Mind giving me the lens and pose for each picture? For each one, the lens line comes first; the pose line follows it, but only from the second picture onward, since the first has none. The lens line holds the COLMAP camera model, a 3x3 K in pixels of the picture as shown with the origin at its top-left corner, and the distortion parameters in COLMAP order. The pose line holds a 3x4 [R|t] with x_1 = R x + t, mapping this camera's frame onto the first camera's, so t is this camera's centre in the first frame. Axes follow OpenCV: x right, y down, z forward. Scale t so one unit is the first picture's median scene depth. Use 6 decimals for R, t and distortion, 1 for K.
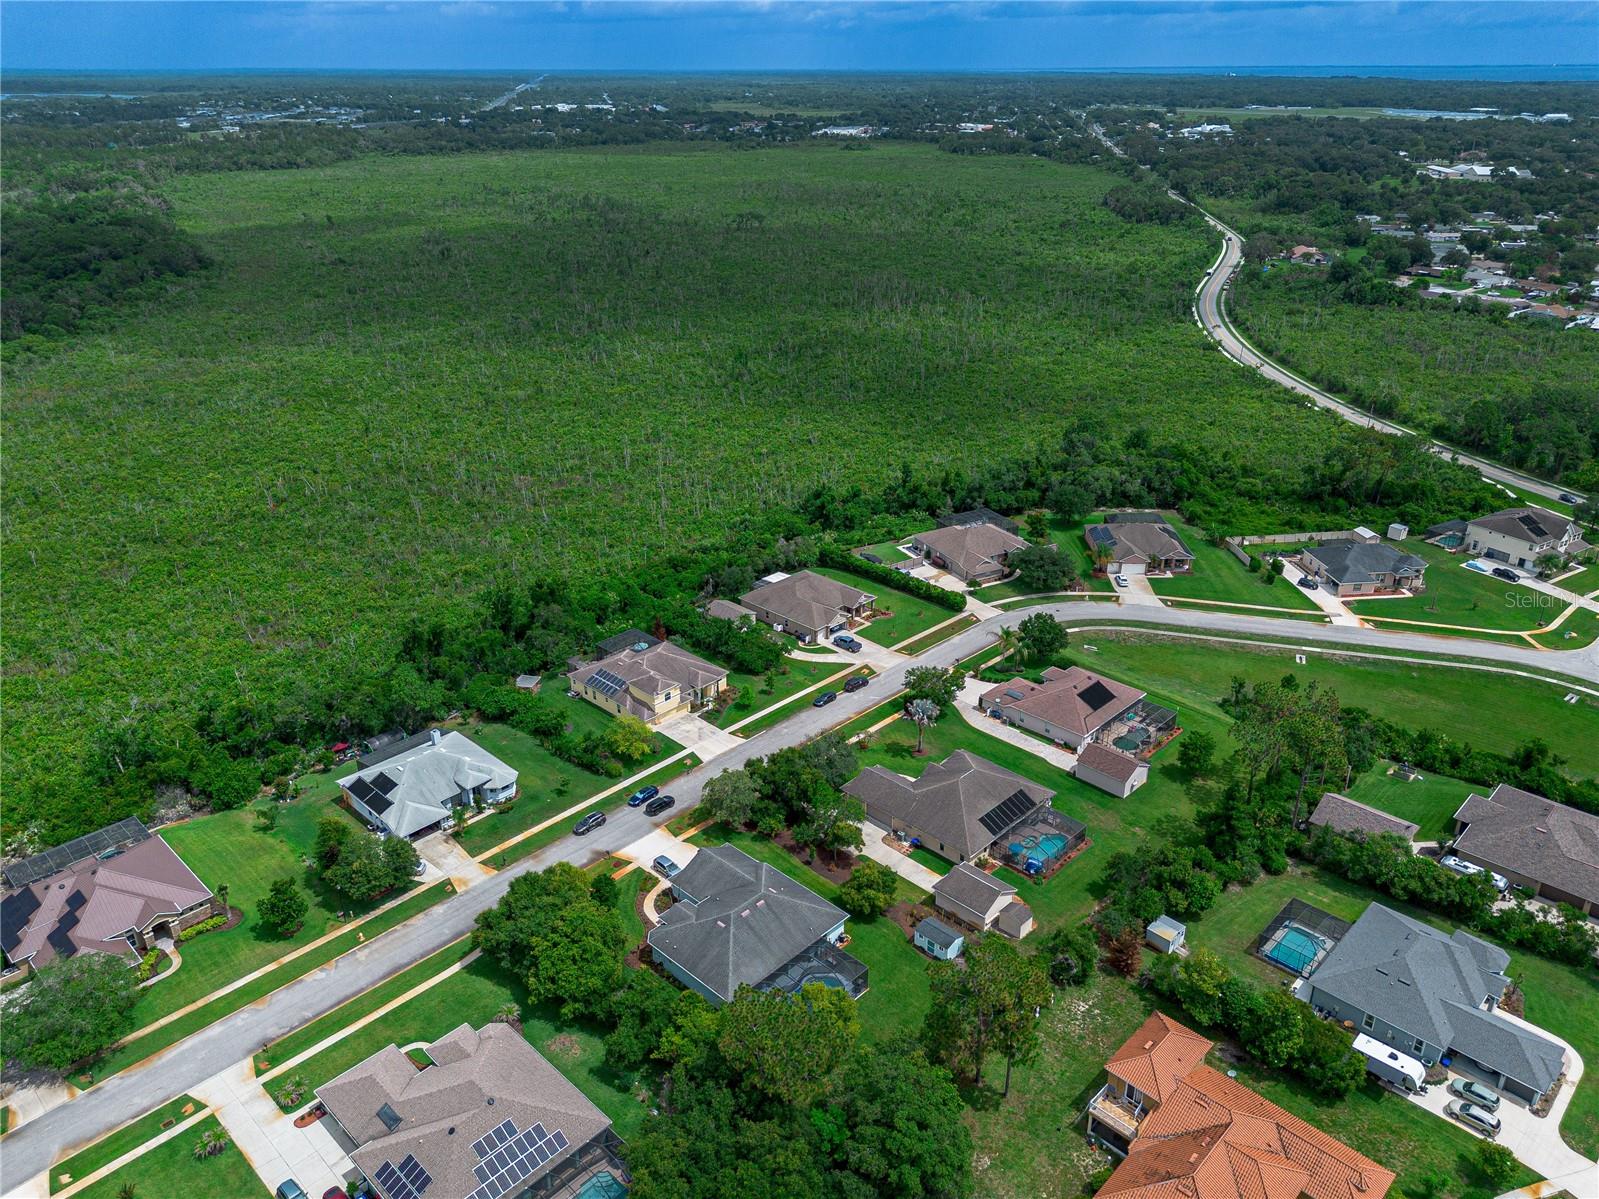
lens RADIAL K [[1163.1, 0, 800.4], [0, 1163.1, 570.6], [0, 0, 1]] dist [0.081541, -0.073661]
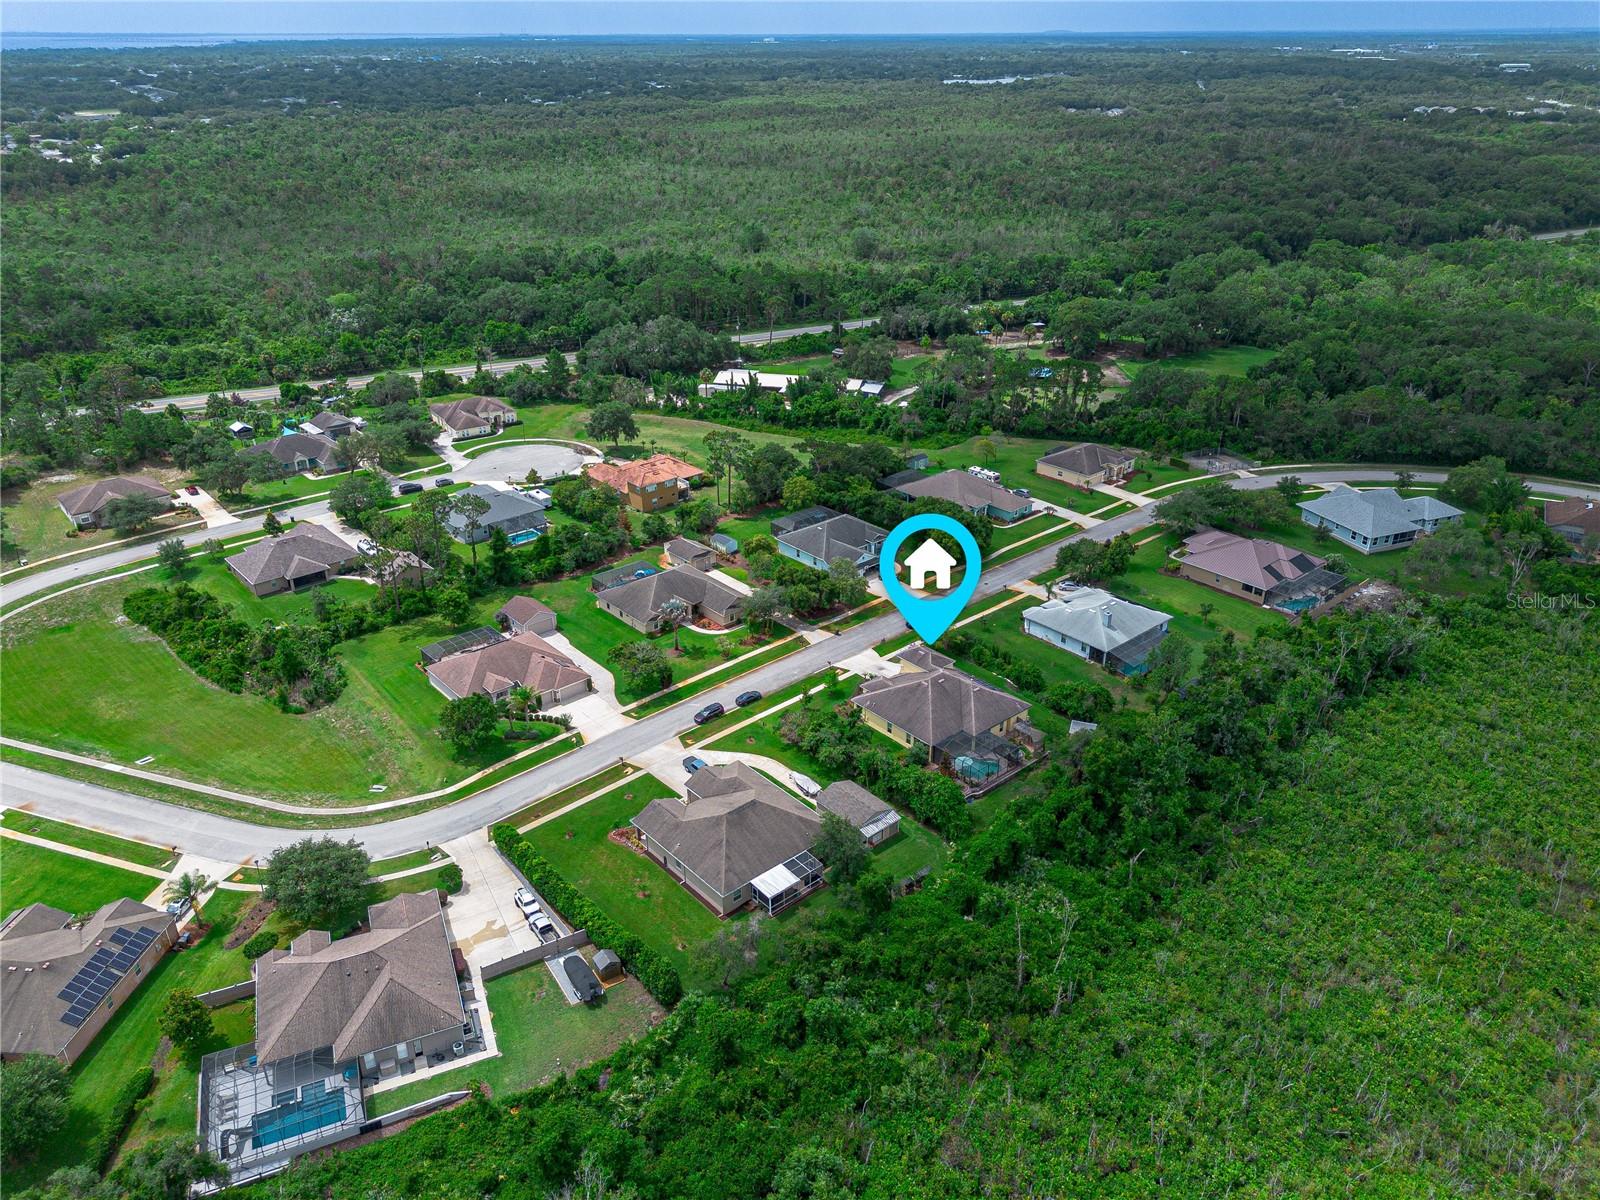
lens RADIAL K [[1163.8, 0, 800.9], [0, 1163.8, 571.1], [0, 0, 1]] dist [0.081541, -0.073661]
pose [[-0.996628, -0.030334, 0.076234, -0.092243], [0.036255, 0.670700, 0.740842, -0.673042], [-0.073603, 0.741108, -0.667339, 1.594440]]
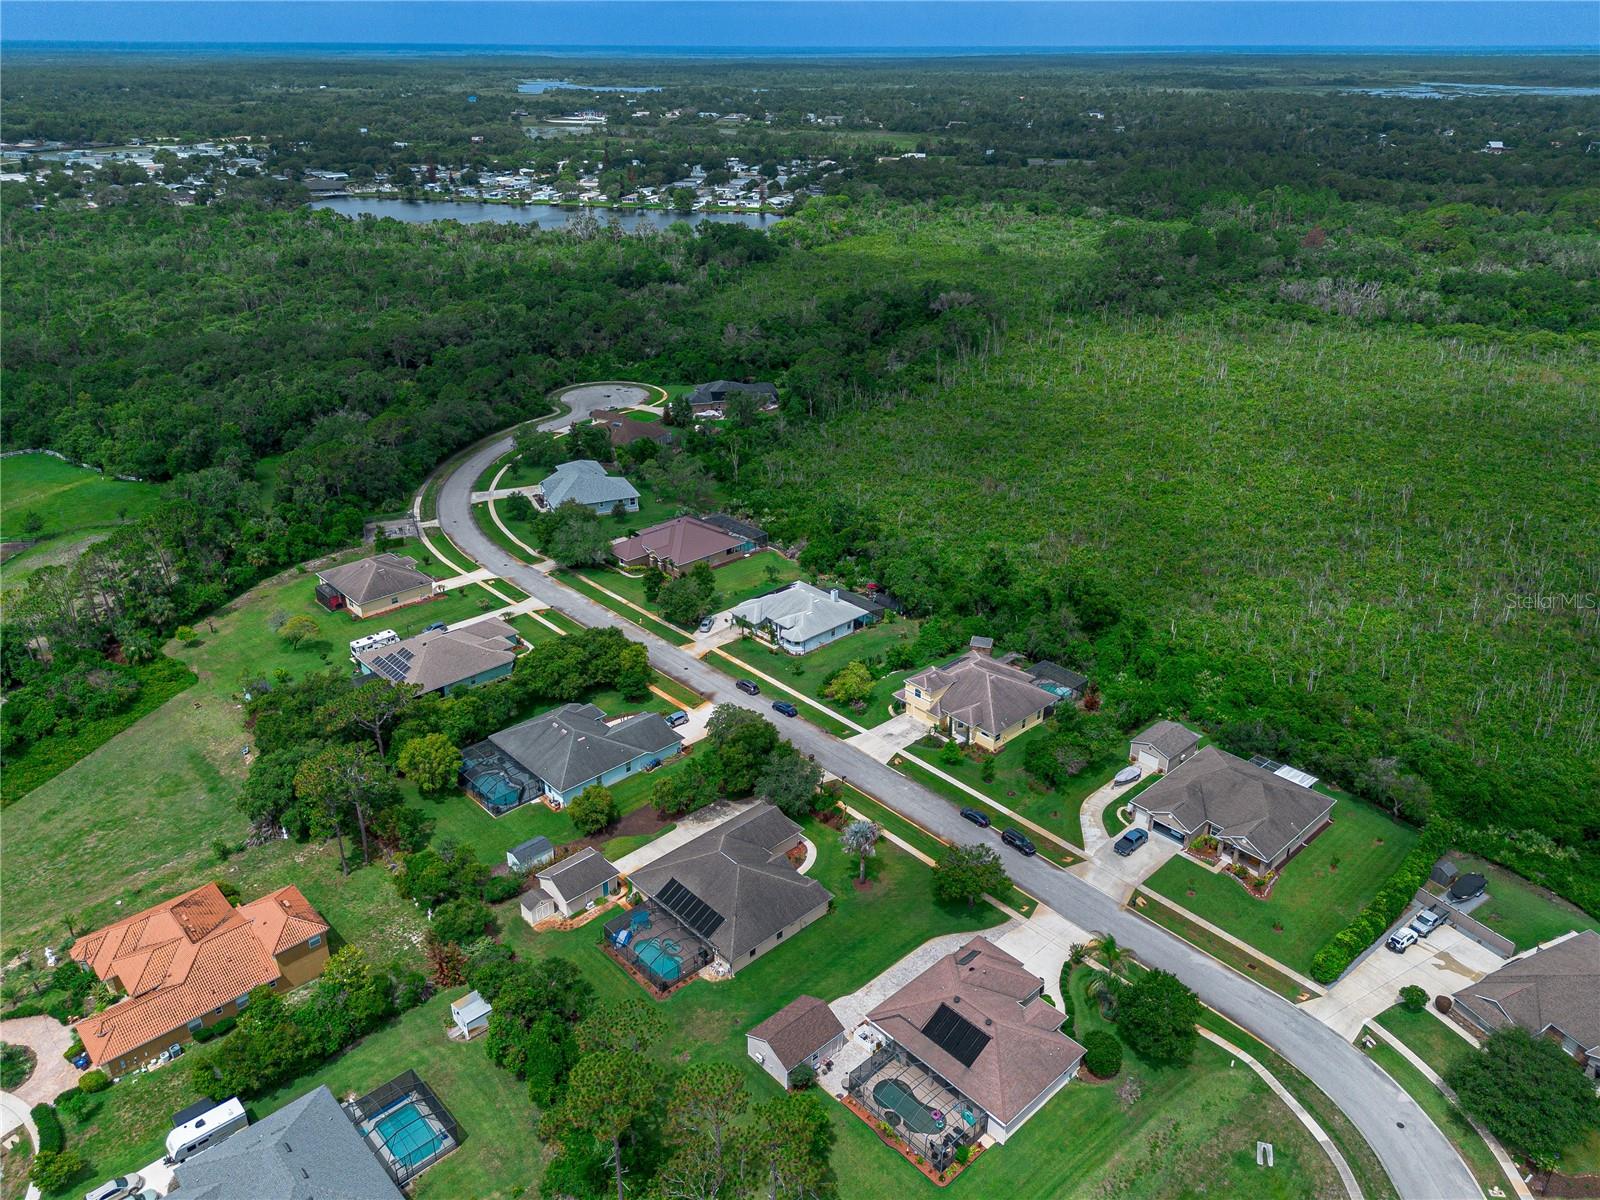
lens RADIAL K [[1163.8, 0, 800.9], [0, 1163.8, 571.1], [0, 0, 1]] dist [0.081541, -0.073661]
pose [[-0.049361, 0.412840, -0.909465, 0.733853], [-0.396181, 0.827782, 0.397263, -0.324879], [0.916844, 0.379923, 0.122699, 0.738662]]
